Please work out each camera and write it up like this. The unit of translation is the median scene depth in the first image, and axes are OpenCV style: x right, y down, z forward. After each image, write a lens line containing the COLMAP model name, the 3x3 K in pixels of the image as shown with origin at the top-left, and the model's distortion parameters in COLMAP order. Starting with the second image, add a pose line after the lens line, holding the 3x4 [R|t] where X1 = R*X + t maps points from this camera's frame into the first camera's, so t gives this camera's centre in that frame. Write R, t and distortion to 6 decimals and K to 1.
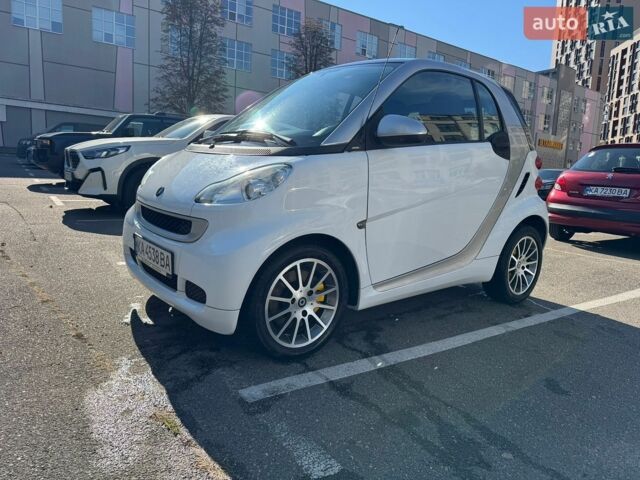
lens RADIAL K [[464.1, 0, 313.0], [0, 464.1, 243.1], [0, 0, 1]] dist [0.029200, -0.042588]
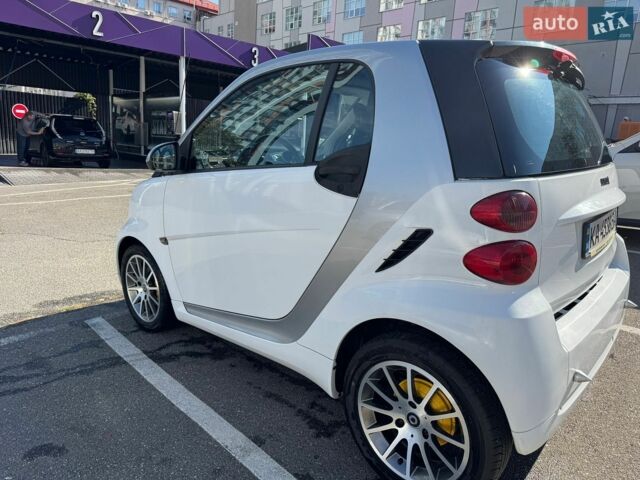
lens RADIAL K [[466.3, 0, 320.0], [0, 466.3, 240.0], [0, 0, 1]] dist [0.030629, -0.029933]
pose [[0.141477, 0.160010, -0.976924, 1.164269], [-0.176059, 0.975185, 0.134229, -0.239680], [0.974160, 0.153006, 0.166137, 1.082664]]
